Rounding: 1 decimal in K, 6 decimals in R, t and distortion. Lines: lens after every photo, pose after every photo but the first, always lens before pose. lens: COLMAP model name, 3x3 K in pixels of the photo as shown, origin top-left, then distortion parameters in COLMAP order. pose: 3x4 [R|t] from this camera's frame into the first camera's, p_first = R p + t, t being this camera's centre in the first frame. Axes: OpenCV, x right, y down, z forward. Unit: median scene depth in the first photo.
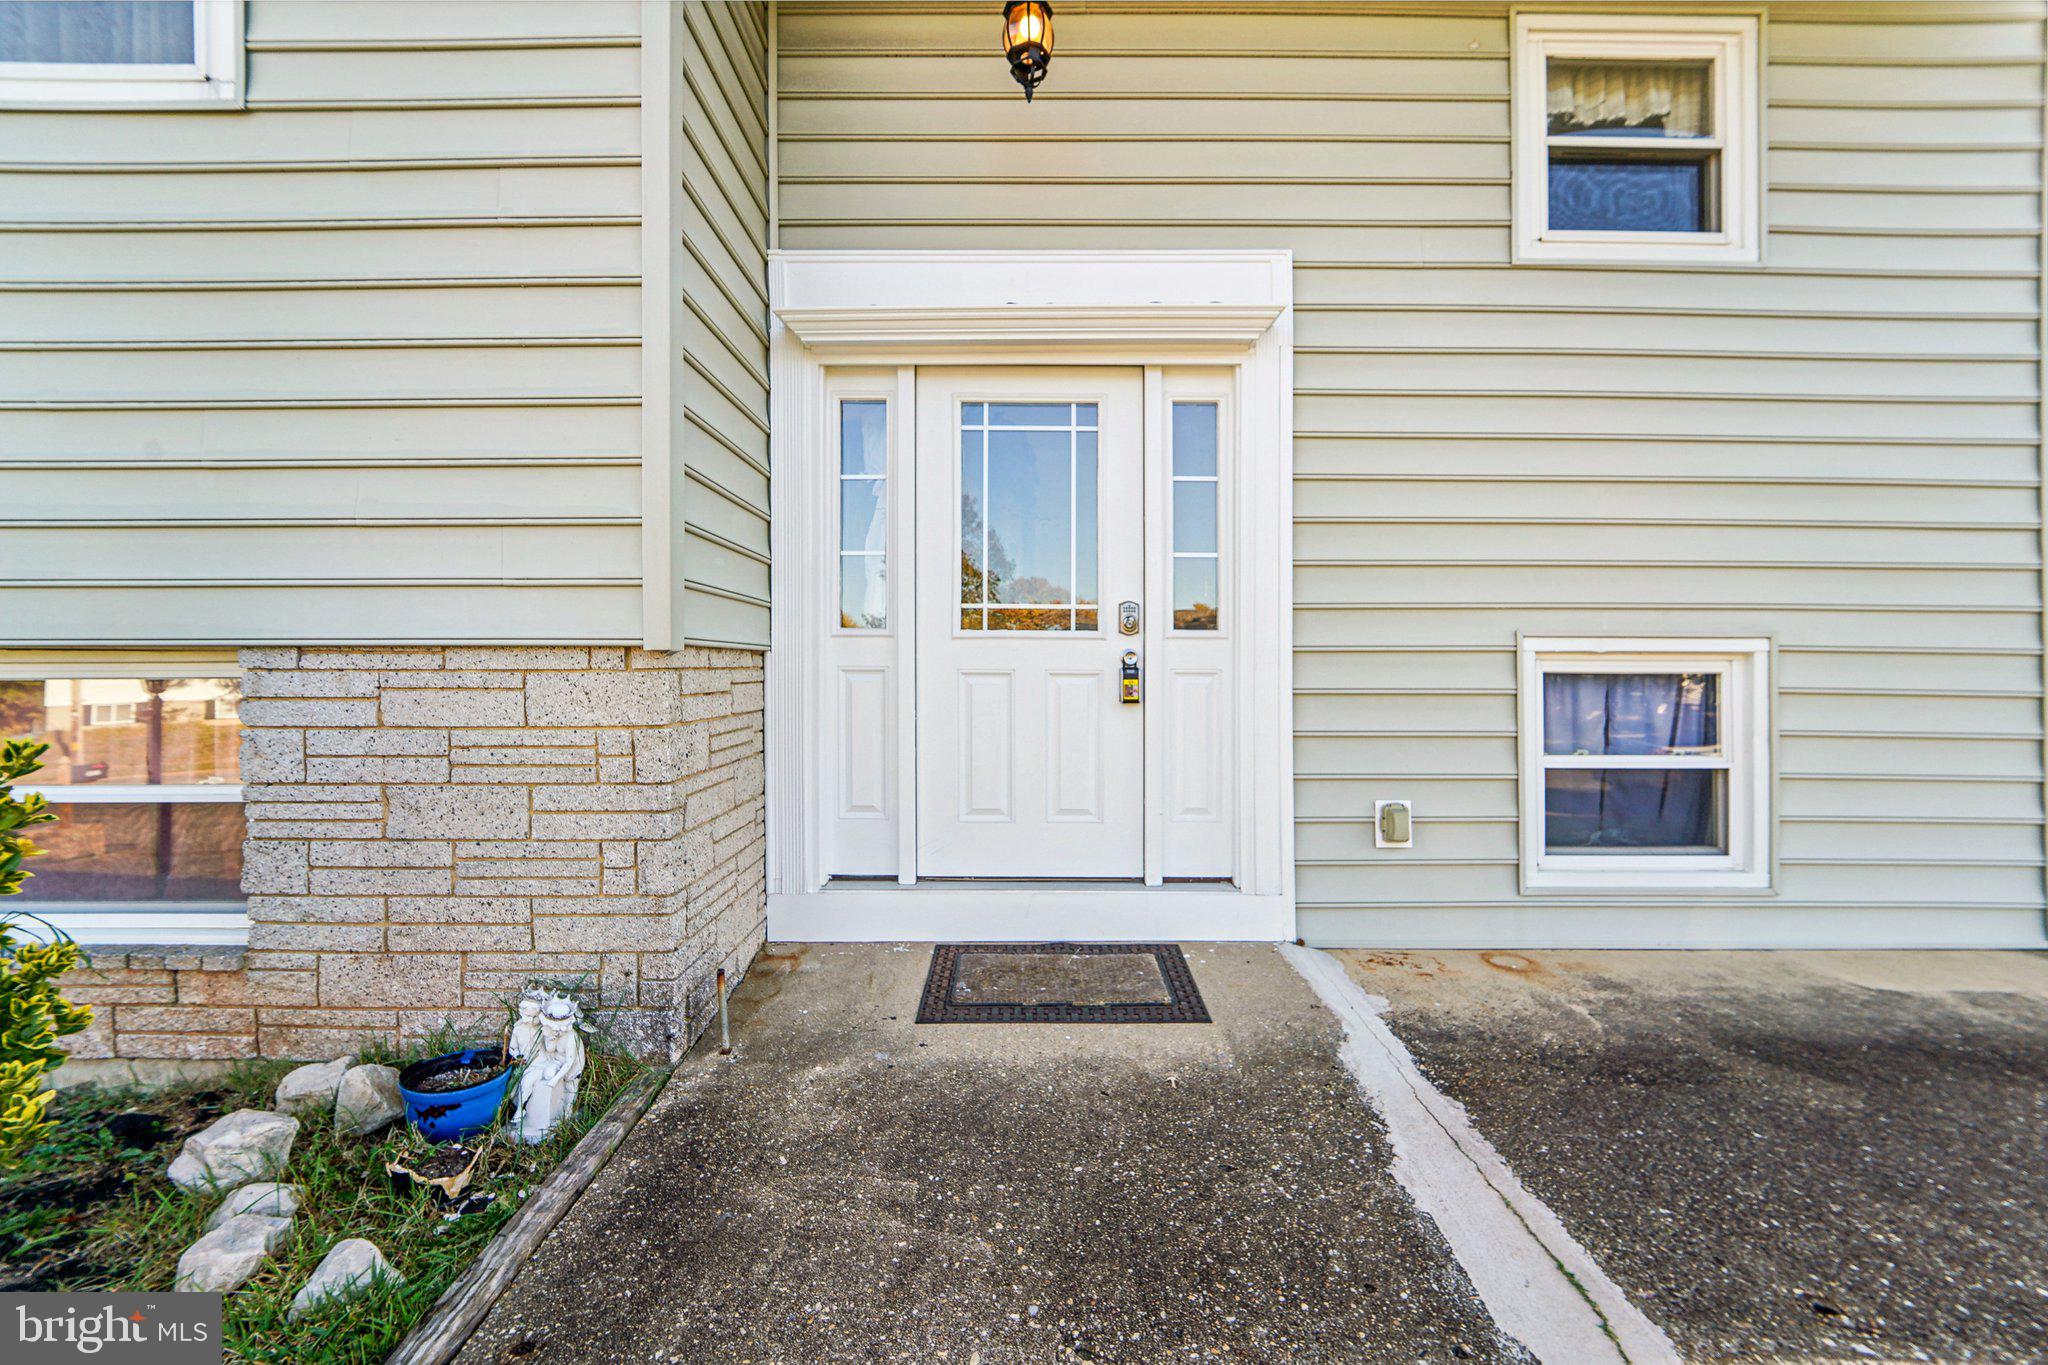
lens RADIAL K [[854.4, 0, 1036.3], [0, 854.4, 687.8], [0, 0, 1]] dist [-0.011825, -0.000834]
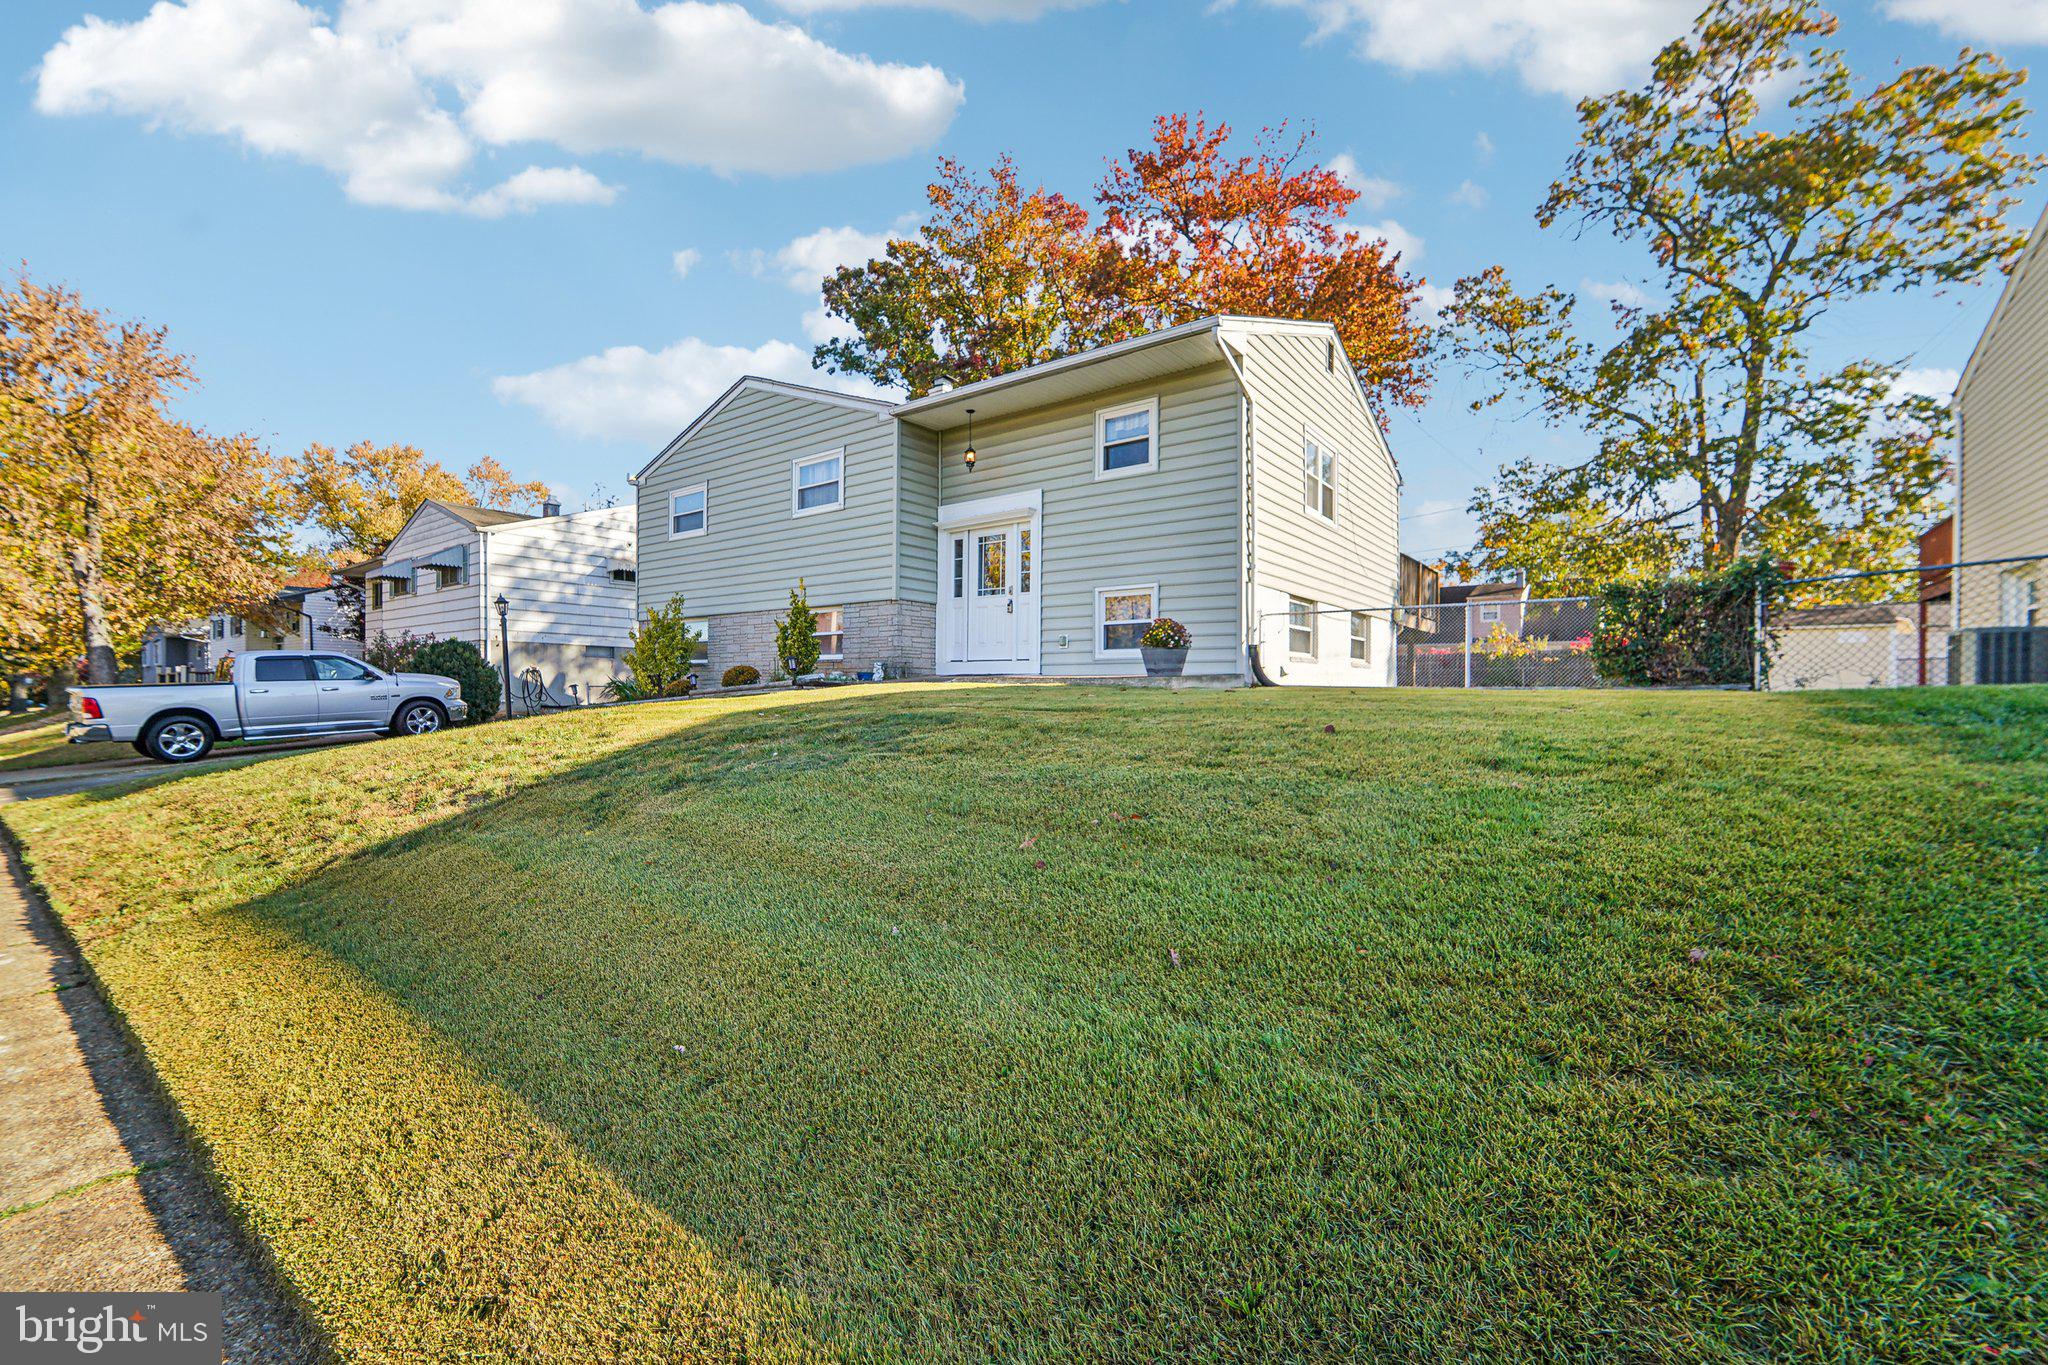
lens RADIAL K [[854.4, 0, 1021.1], [0, 854.4, 692.6], [0, 0, 1]] dist [-0.011825, -0.000834]
pose [[0.794036, 0.006089, -0.607840, 2.471969], [-0.005067, 0.999981, 0.003398, 0.363196], [0.607849, 0.000382, 0.794052, -1.994221]]
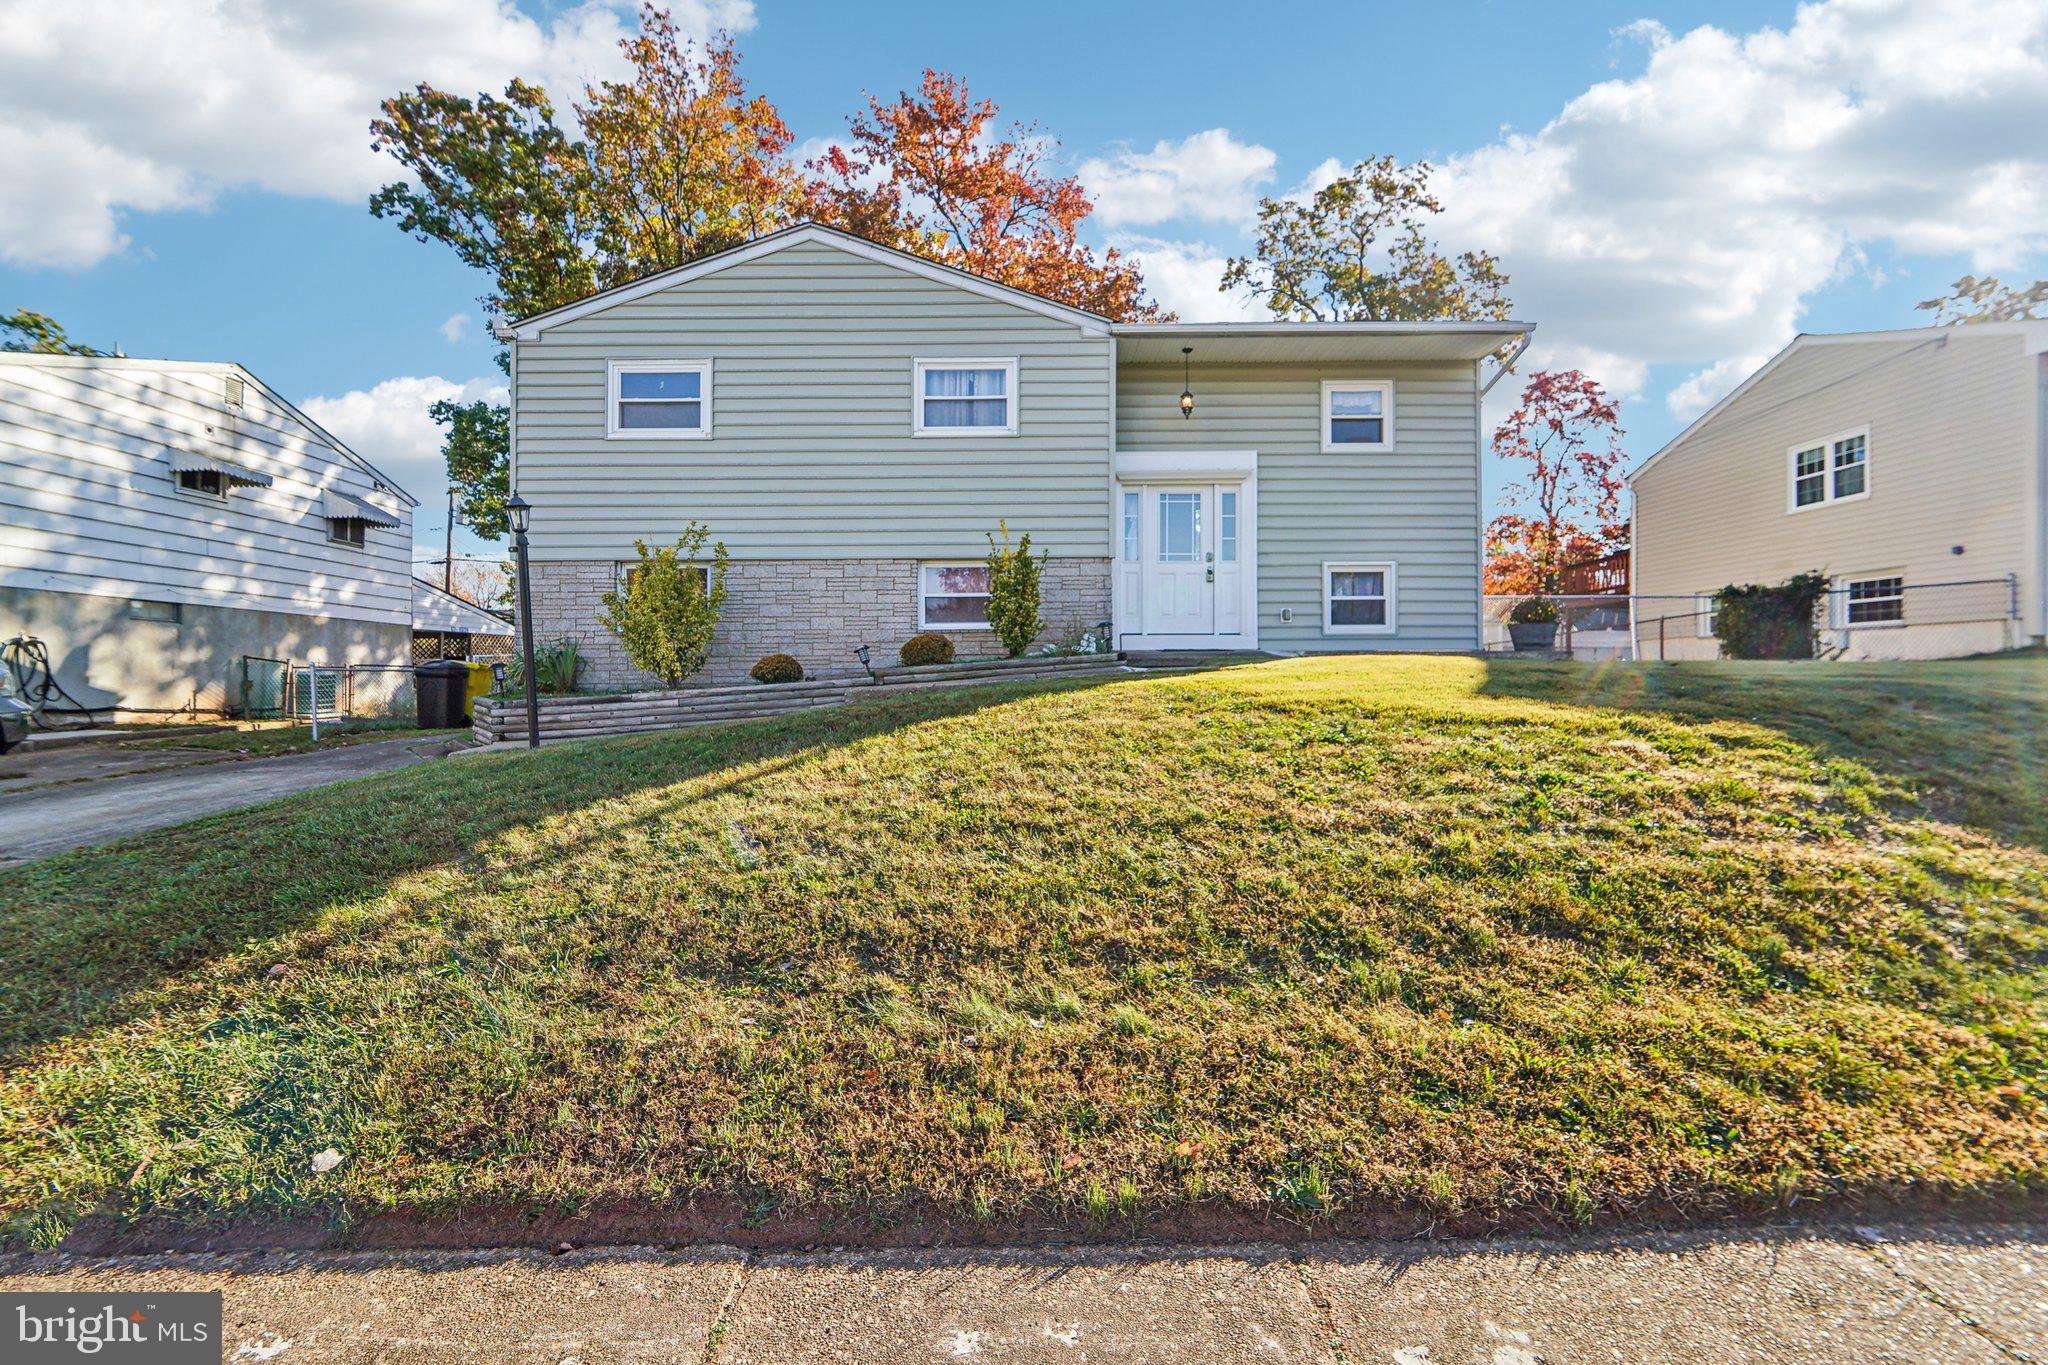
lens RADIAL K [[854.4, 0, 1018.8], [0, 854.4, 676.2], [0, 0, 1]] dist [-0.011825, -0.000834]
pose [[0.999989, -0.004642, -0.000034, -0.666173], [0.004642, 0.999982, -0.003684, 0.411429], [0.000051, 0.003684, 0.999993, -2.449672]]
